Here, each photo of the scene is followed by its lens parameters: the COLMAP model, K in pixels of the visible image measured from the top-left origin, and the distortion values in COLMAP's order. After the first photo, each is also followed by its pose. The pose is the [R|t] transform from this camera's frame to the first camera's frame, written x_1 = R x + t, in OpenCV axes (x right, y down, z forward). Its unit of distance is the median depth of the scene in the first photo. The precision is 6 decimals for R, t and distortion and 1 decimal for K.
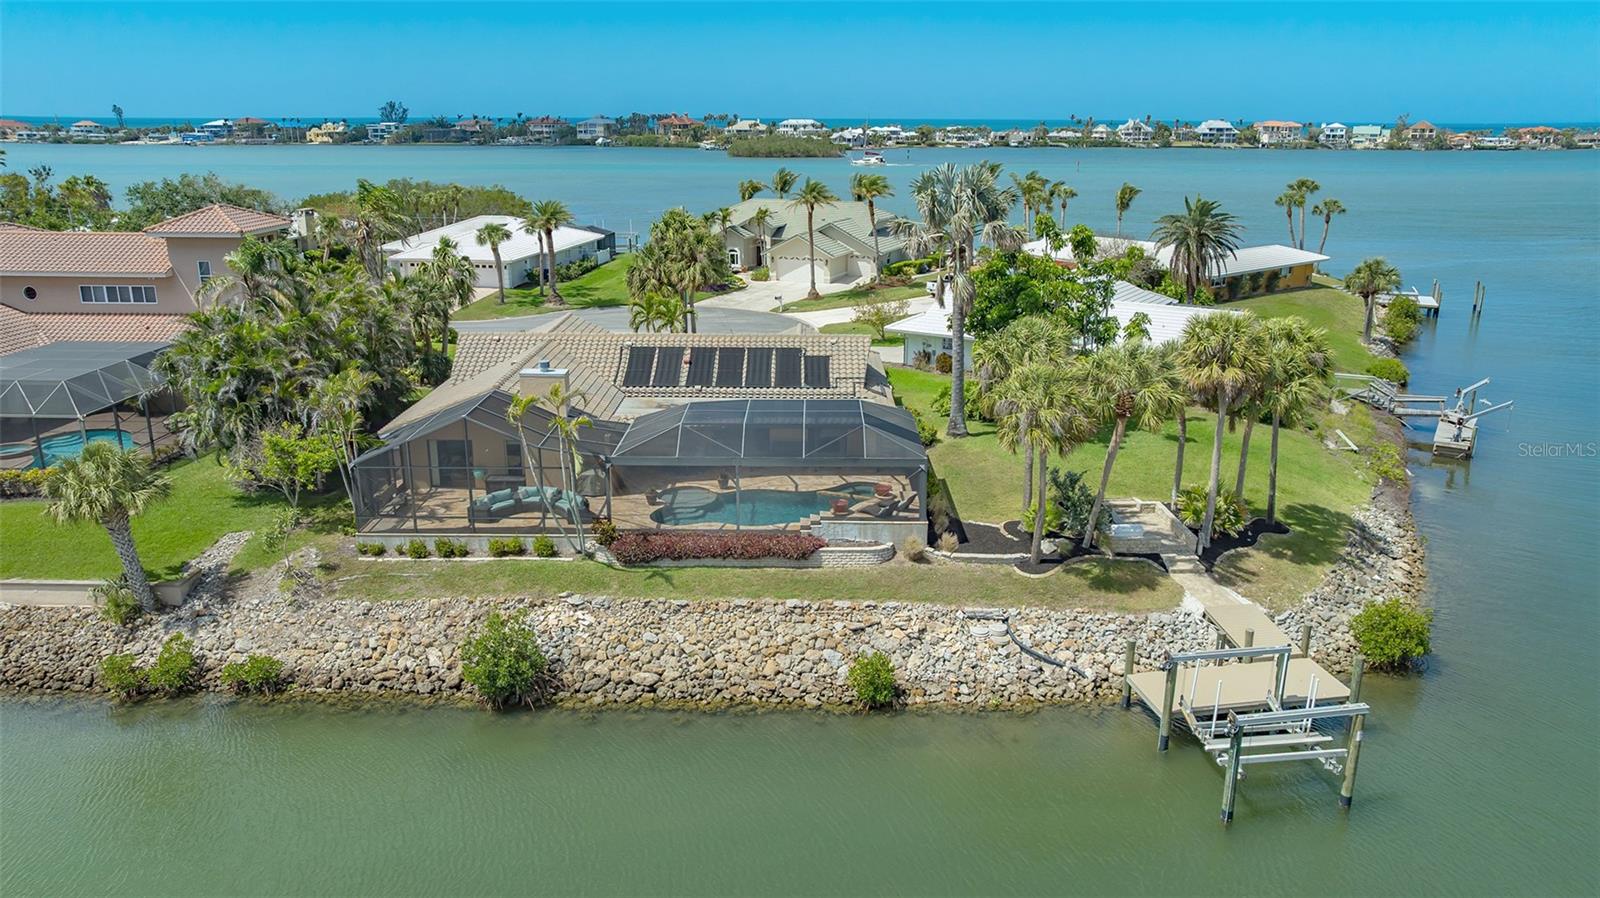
lens RADIAL K [[1134.3, 0, 804.7], [0, 1134.3, 446.9], [0, 0, 1]] dist [-0.030566, 0.020502]
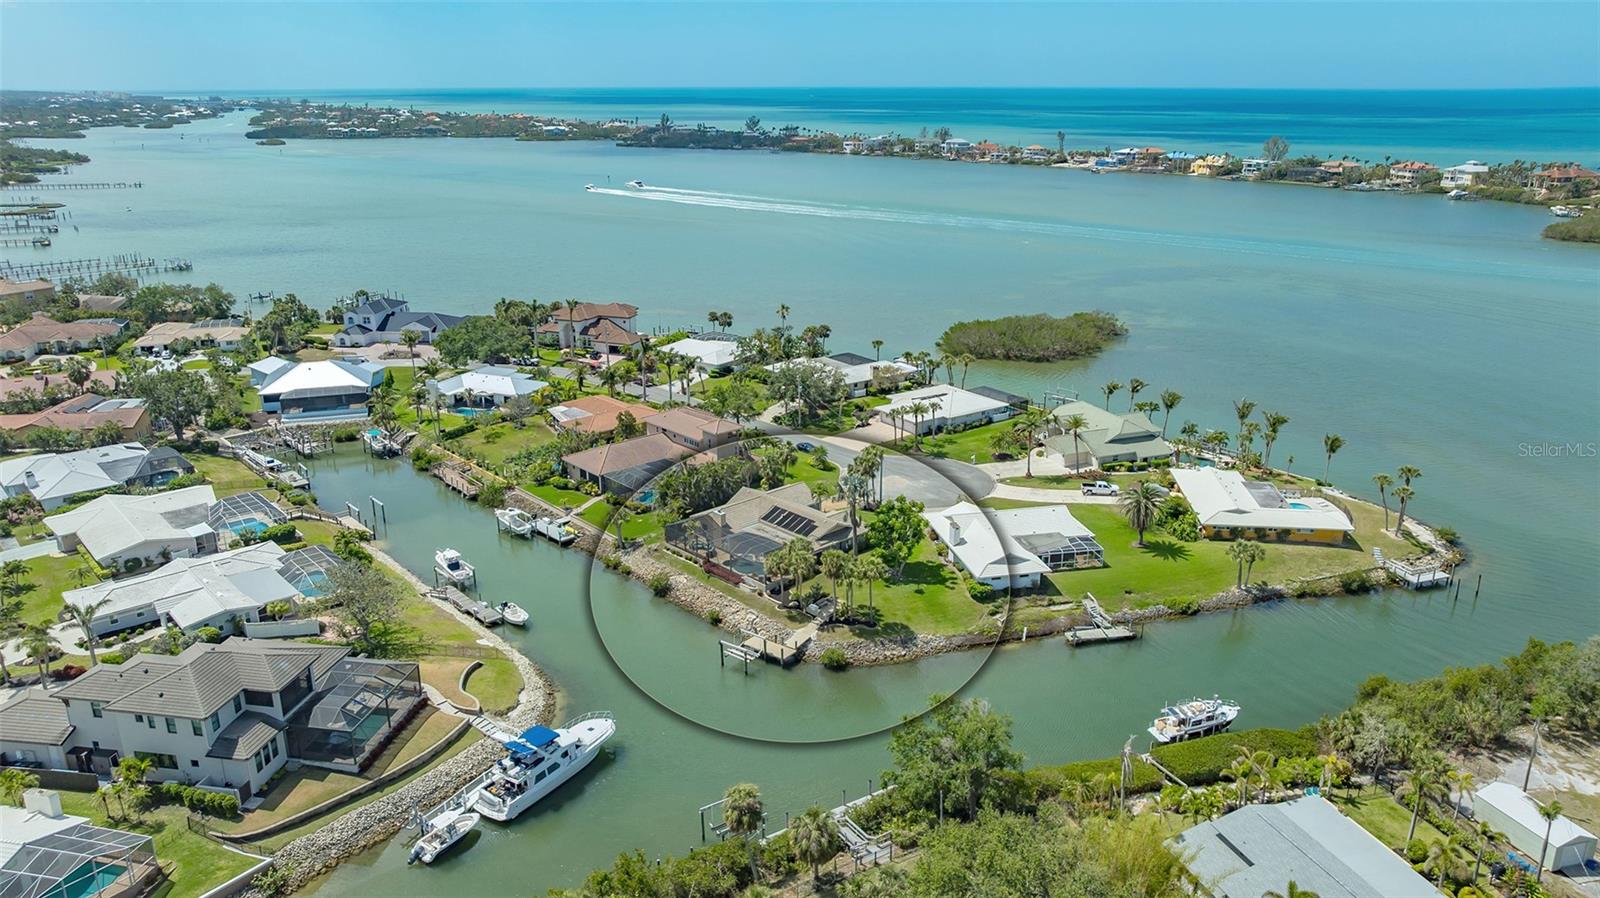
lens RADIAL K [[1134.3, 0, 804.7], [0, 1134.3, 446.9], [0, 0, 1]] dist [-0.030566, 0.020502]
pose [[0.690228, 0.217678, -0.690074, 2.456096], [-0.199223, 0.973988, 0.107969, -0.733910], [0.695626, 0.062956, 0.715640, -1.407729]]
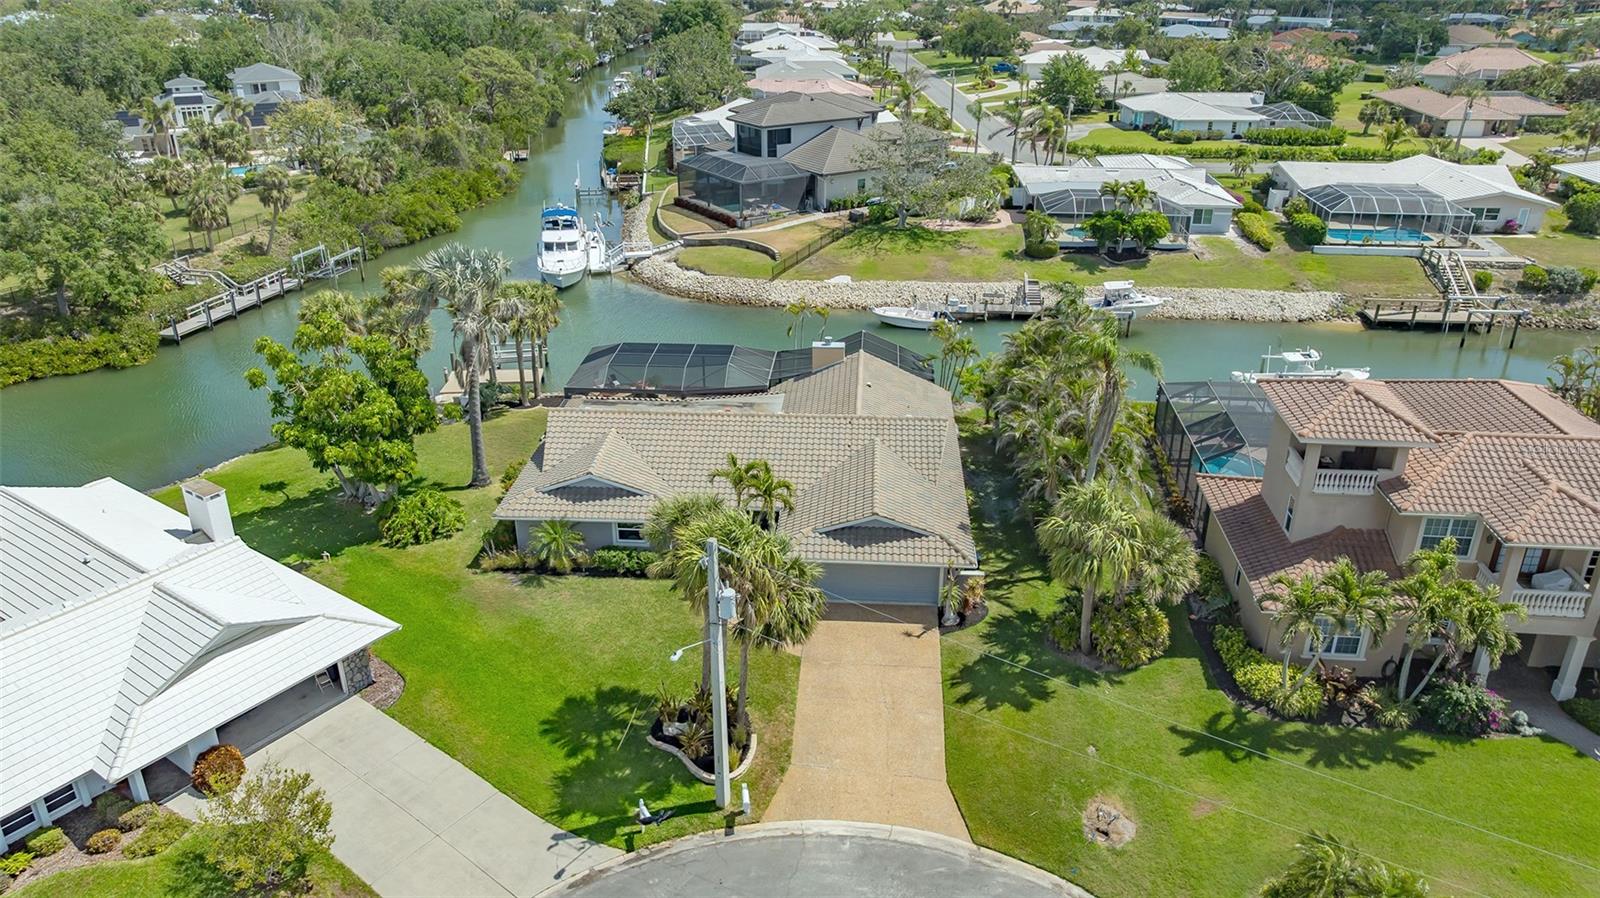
lens RADIAL K [[1134.3, 0, 804.7], [0, 1134.3, 446.9], [0, 0, 1]] dist [-0.030566, 0.020502]
pose [[-0.998198, -0.029731, 0.052130, -0.302669], [0.011358, 0.759363, 0.650568, -0.952135], [-0.058928, 0.649988, -0.757656, 2.305366]]
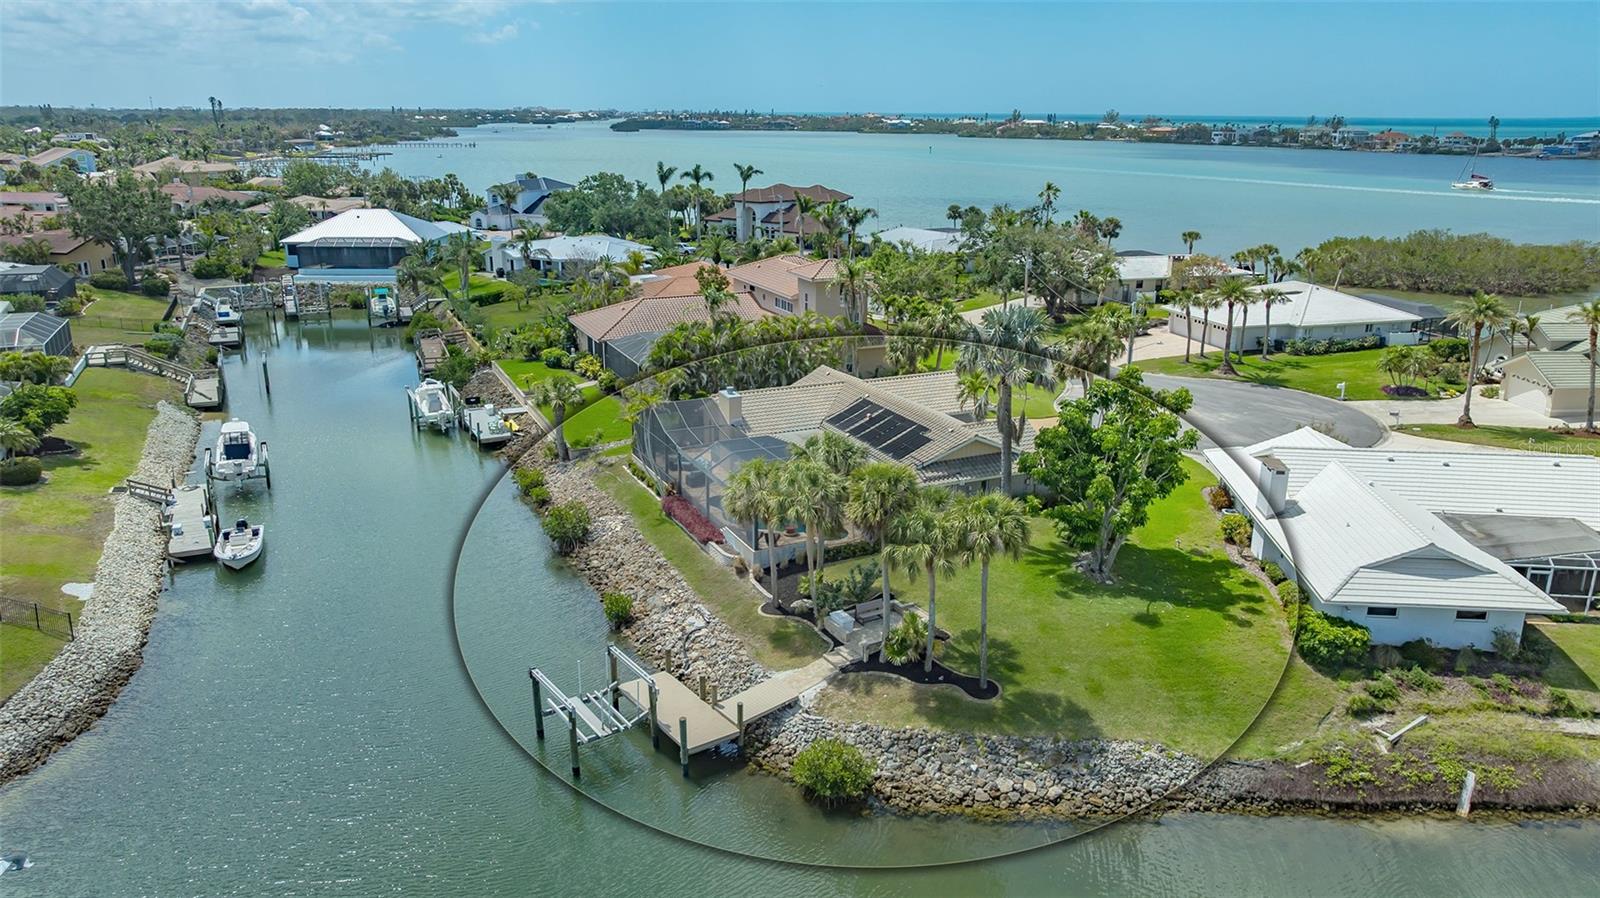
lens RADIAL K [[1134.3, 0, 804.7], [0, 1134.3, 446.9], [0, 0, 1]] dist [-0.030566, 0.020502]
pose [[0.434133, 0.256015, -0.863704, 1.292634], [-0.256416, 0.954226, 0.153962, -0.284401], [0.863585, 0.154628, 0.479907, 0.353253]]
